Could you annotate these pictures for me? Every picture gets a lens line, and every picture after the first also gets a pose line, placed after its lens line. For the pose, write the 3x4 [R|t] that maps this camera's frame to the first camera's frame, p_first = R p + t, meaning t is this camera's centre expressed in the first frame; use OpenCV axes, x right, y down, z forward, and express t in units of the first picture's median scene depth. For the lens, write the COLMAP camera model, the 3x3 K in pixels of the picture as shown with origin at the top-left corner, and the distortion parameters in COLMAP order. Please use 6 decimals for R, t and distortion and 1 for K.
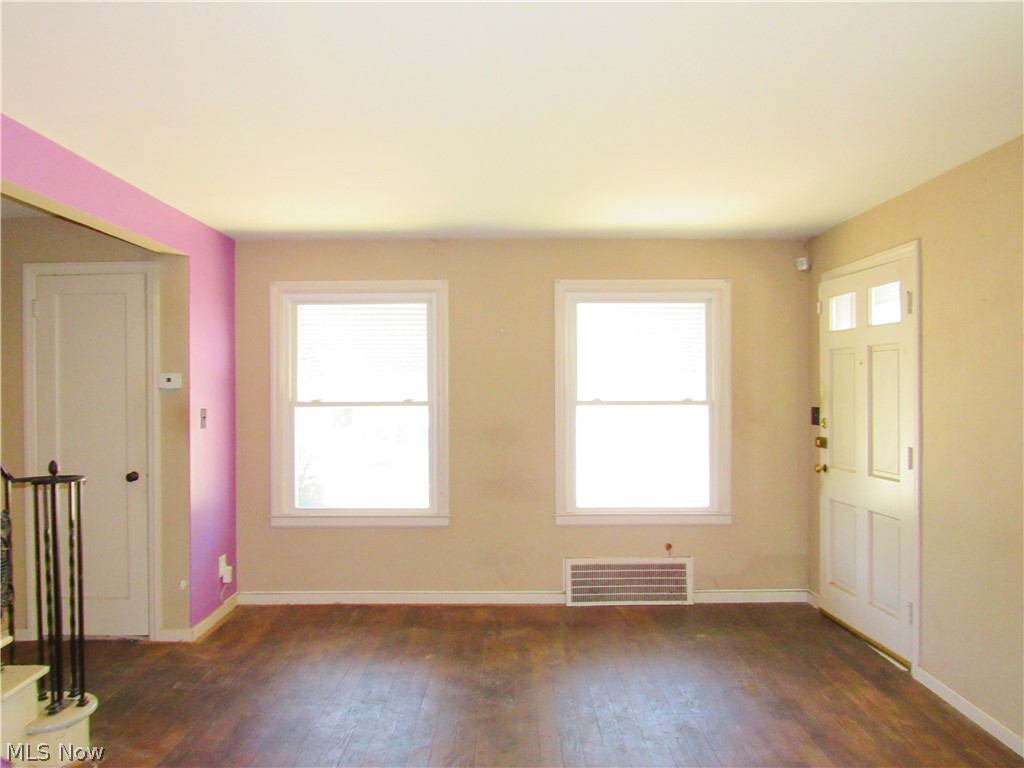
lens RADIAL K [[741.6, 0, 512.0], [0, 741.6, 384.0], [0, 0, 1]] dist [-0.011824, -0.004719]
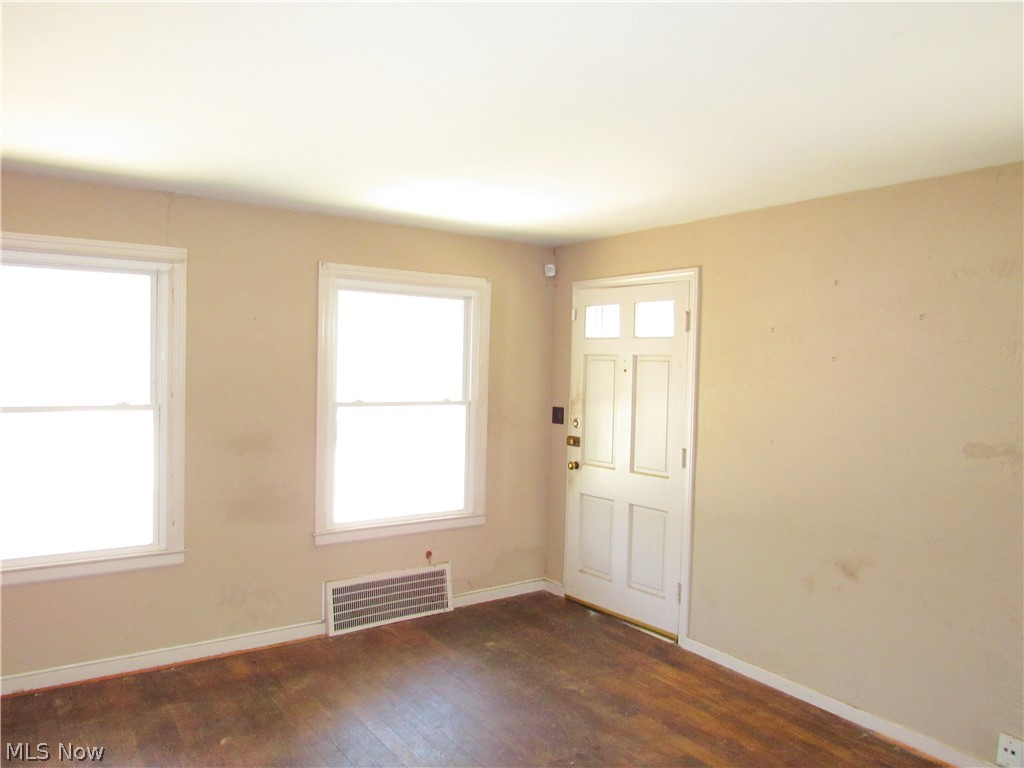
lens RADIAL K [[741.6, 0, 512.0], [0, 741.6, 384.0], [0, 0, 1]] dist [-0.011824, -0.004719]
pose [[0.816998, 0.005667, 0.576612, -0.257509], [-0.025738, 0.999314, 0.026646, -0.028420], [-0.576065, -0.036610, 0.816583, 0.169751]]
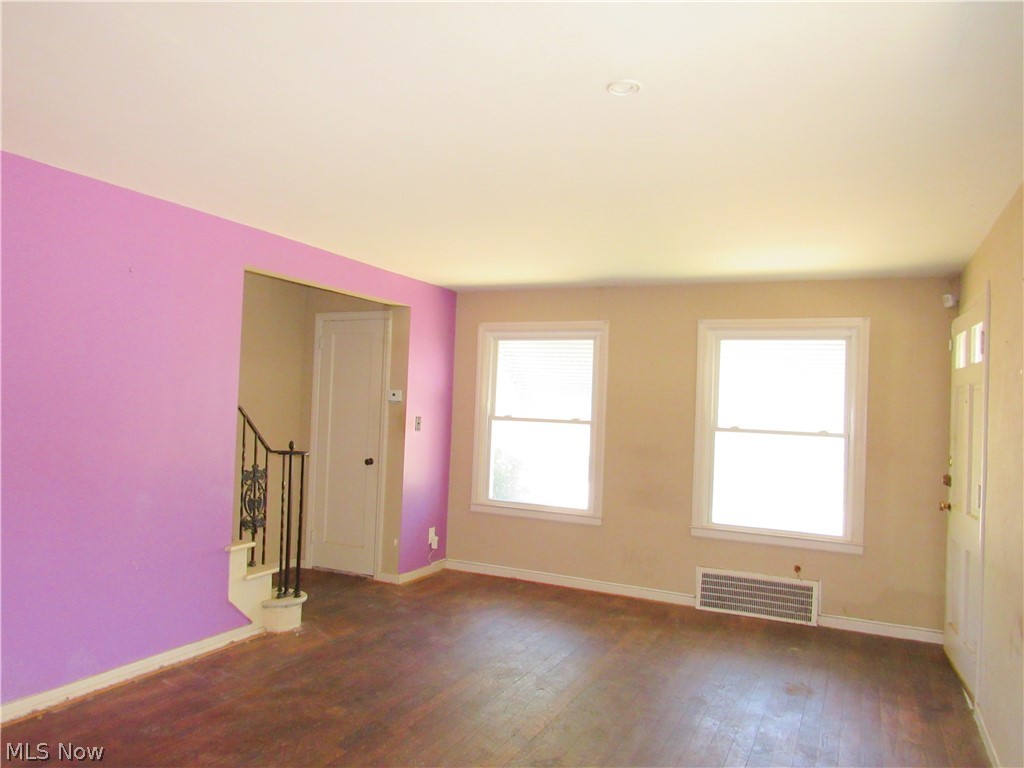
lens RADIAL K [[741.6, 0, 512.0], [0, 741.6, 384.0], [0, 0, 1]] dist [-0.011824, -0.004719]
pose [[0.897344, 0.027911, -0.440448, 0.309567], [-0.043839, 0.998700, -0.026028, 0.000753], [0.439149, 0.042665, 0.897401, -0.145177]]
